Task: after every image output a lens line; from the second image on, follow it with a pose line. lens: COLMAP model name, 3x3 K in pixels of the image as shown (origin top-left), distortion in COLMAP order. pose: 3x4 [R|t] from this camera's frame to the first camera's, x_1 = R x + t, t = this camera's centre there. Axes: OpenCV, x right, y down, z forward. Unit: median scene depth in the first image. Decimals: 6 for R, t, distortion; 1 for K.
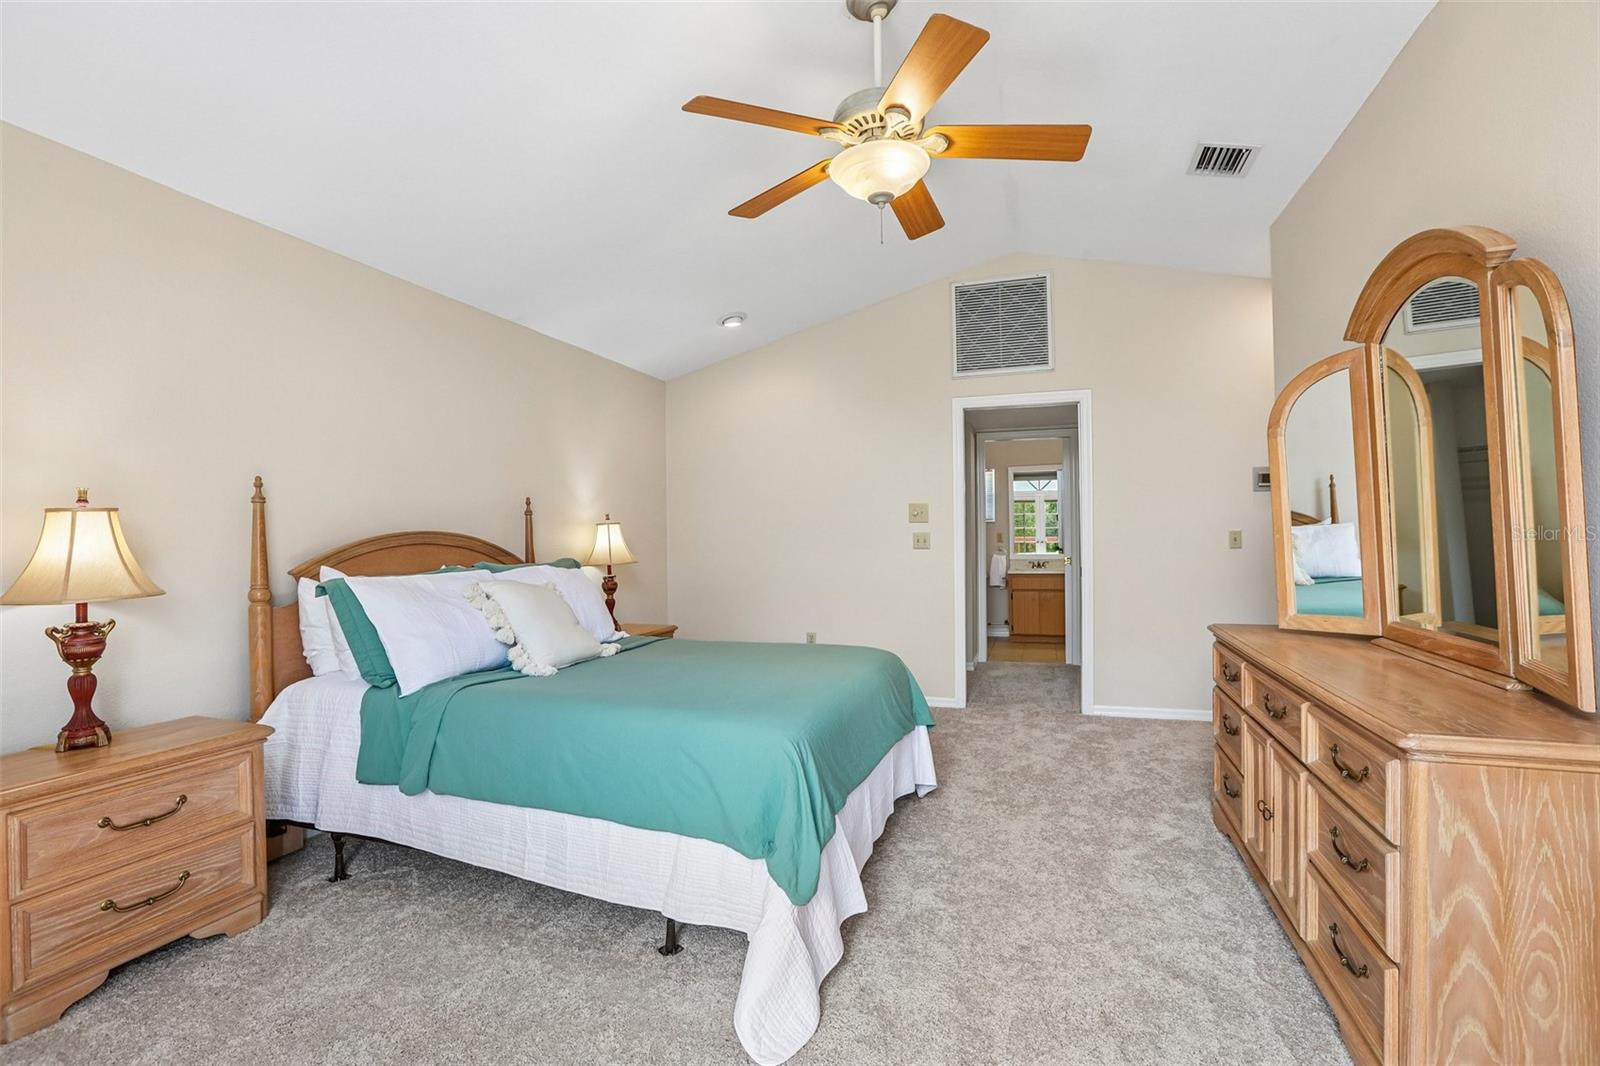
lens RADIAL K [[718.9, 0, 796.4], [0, 718.9, 532.7], [0, 0, 1]] dist [-0.042964, 0.003380]
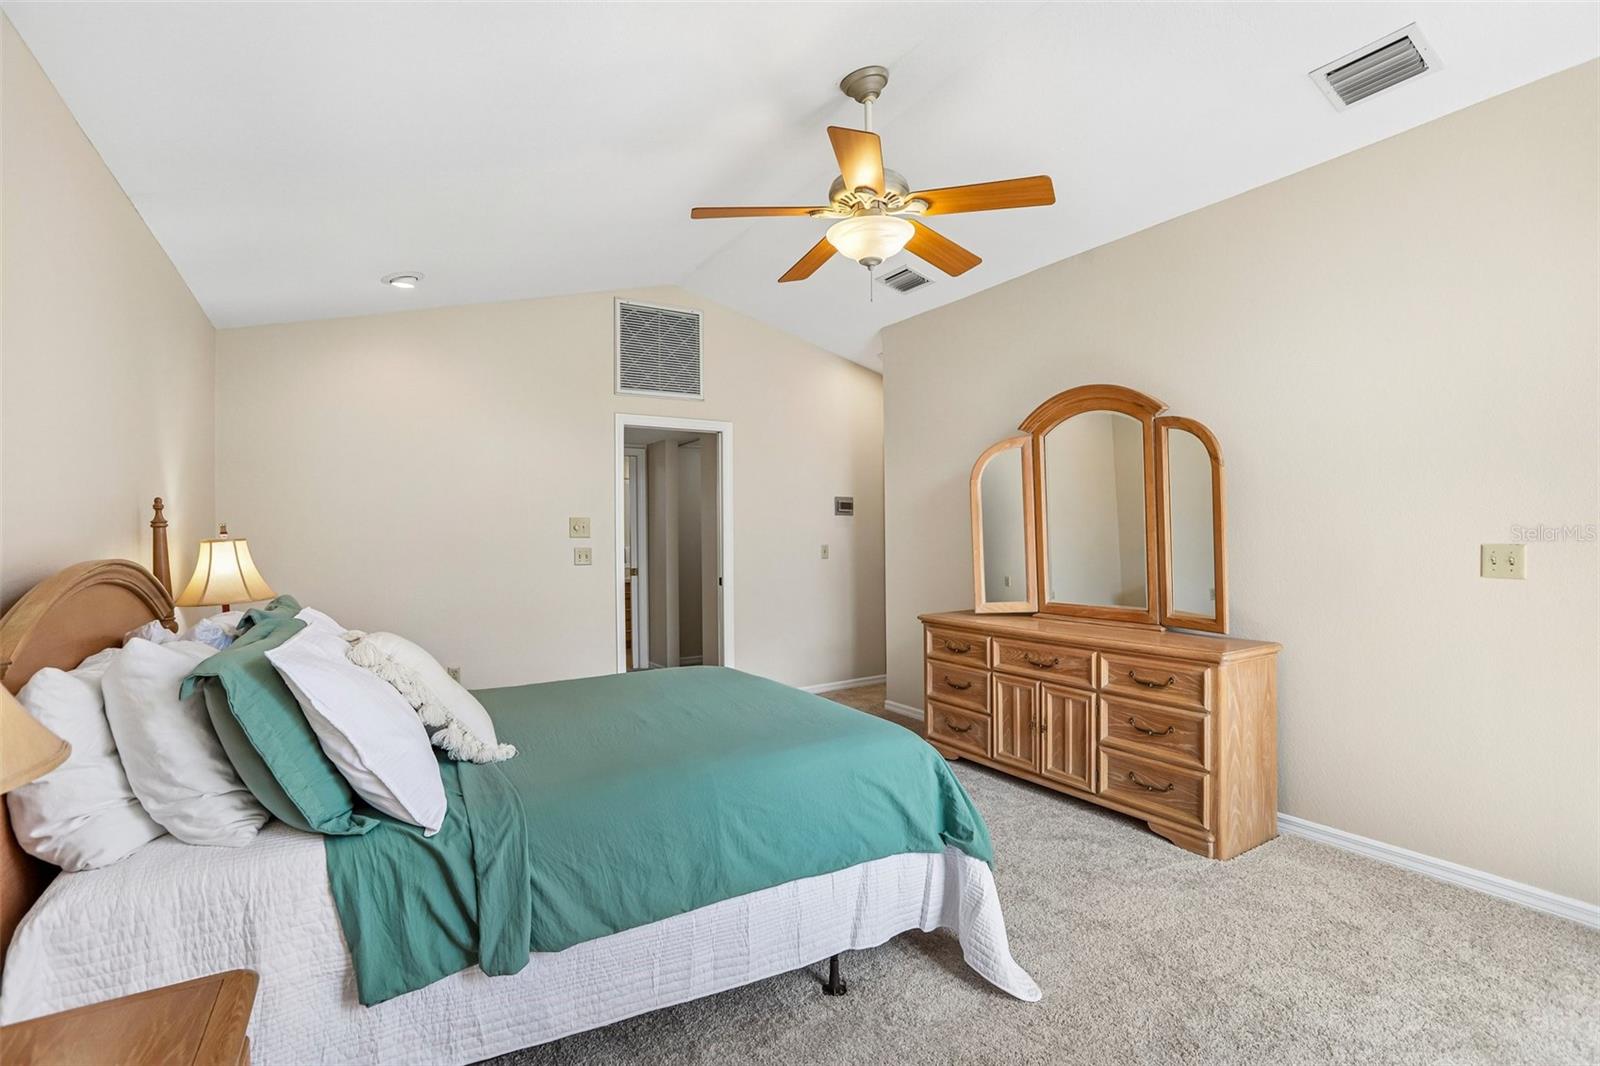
lens RADIAL K [[718.9, 0, 802.4], [0, 718.9, 531.2], [0, 0, 1]] dist [-0.042964, 0.003380]
pose [[0.626210, 0.007599, 0.779617, -0.409298], [0.001132, 0.999943, -0.010656, -0.012605], [-0.779653, 0.007556, 0.626166, 0.178977]]
